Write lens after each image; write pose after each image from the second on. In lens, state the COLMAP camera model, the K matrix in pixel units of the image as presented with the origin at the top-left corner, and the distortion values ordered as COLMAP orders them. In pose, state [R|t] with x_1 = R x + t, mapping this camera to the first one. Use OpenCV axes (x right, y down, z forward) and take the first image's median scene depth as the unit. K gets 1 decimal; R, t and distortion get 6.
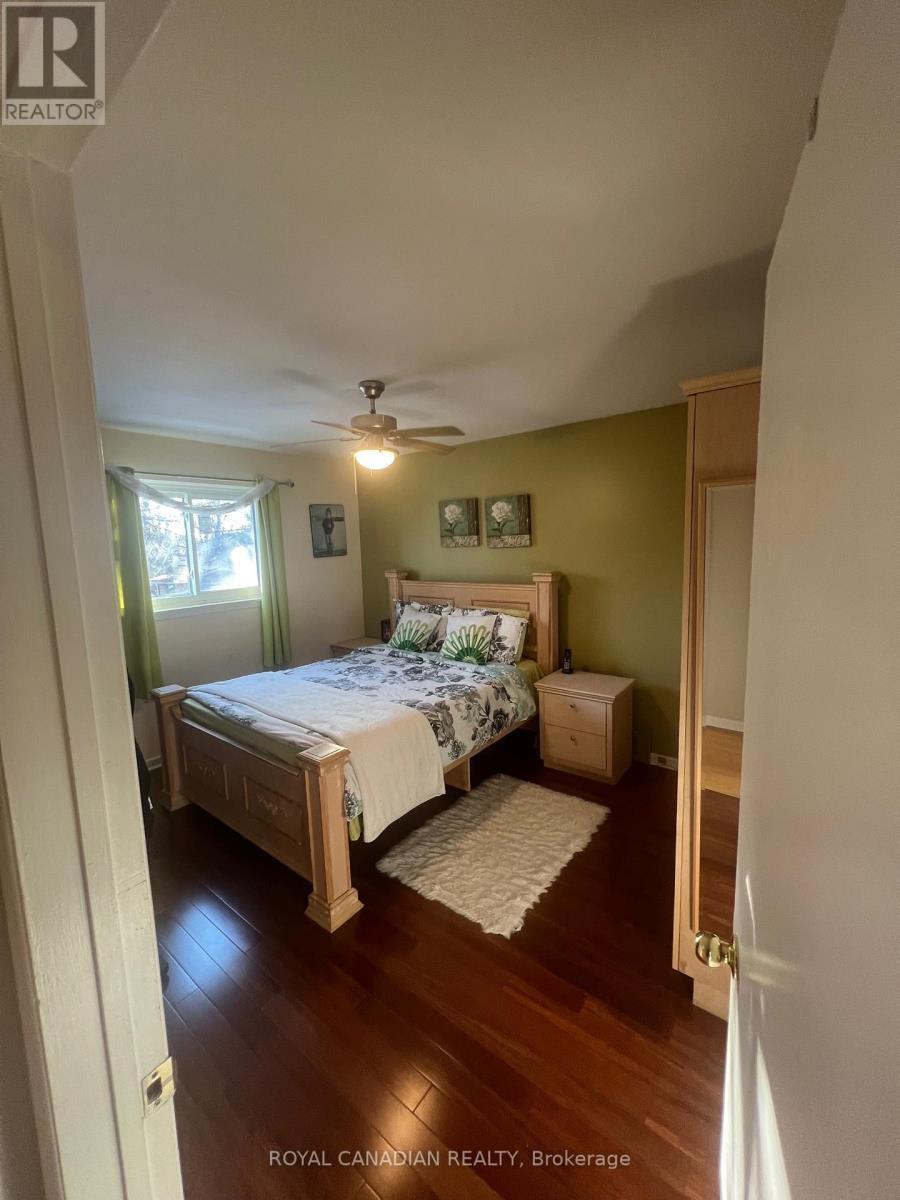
lens RADIAL K [[483.2, 0, 449.8], [0, 483.2, 596.3], [0, 0, 1]] dist [0.001418, 0.000178]
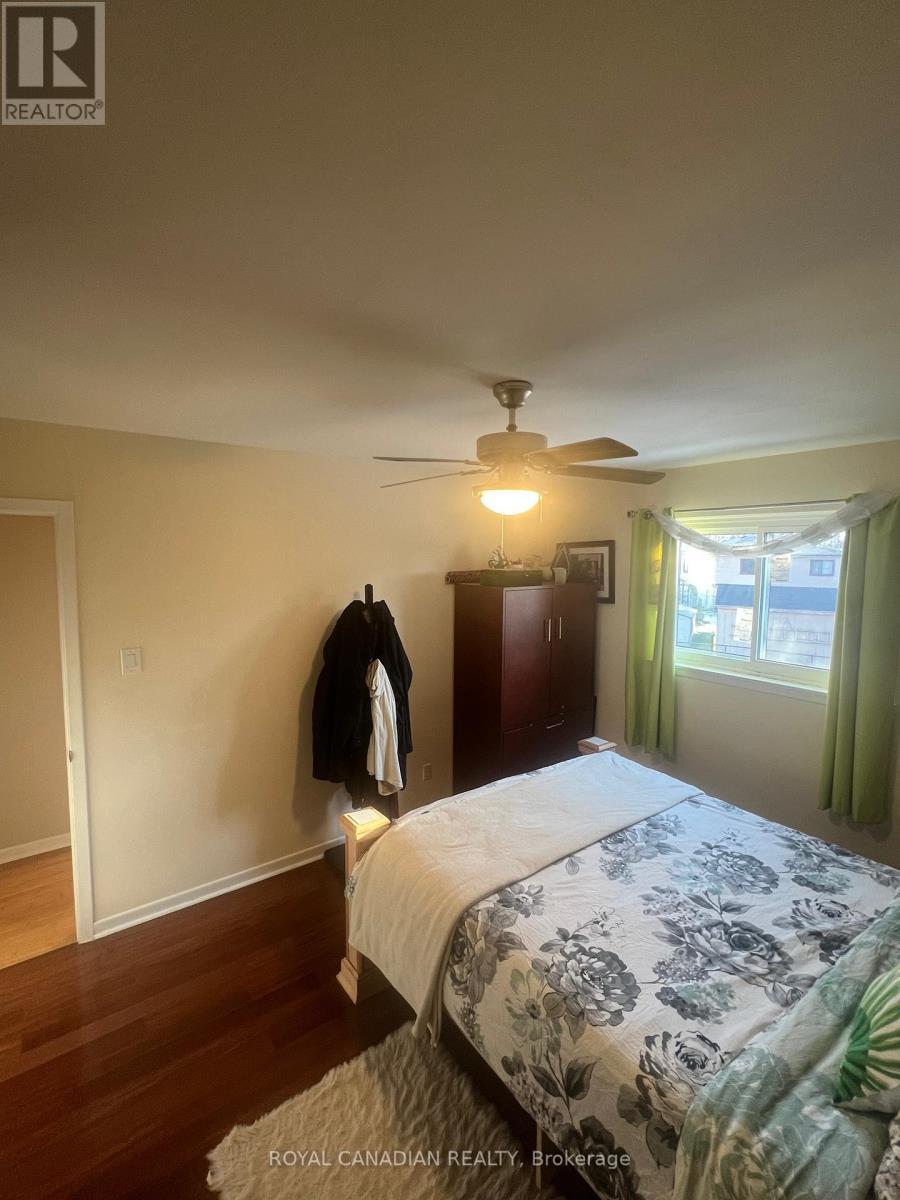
lens RADIAL K [[524.1, 0, 450.1], [0, 524.1, 594.2], [0, 0, 1]] dist [0.001428, 0.000468]
pose [[-0.253510, 0.105205, -0.961595, 0.455762], [-0.117660, 0.983334, 0.138603, -0.201535], [0.960150, 0.148279, -0.236907, 0.897578]]
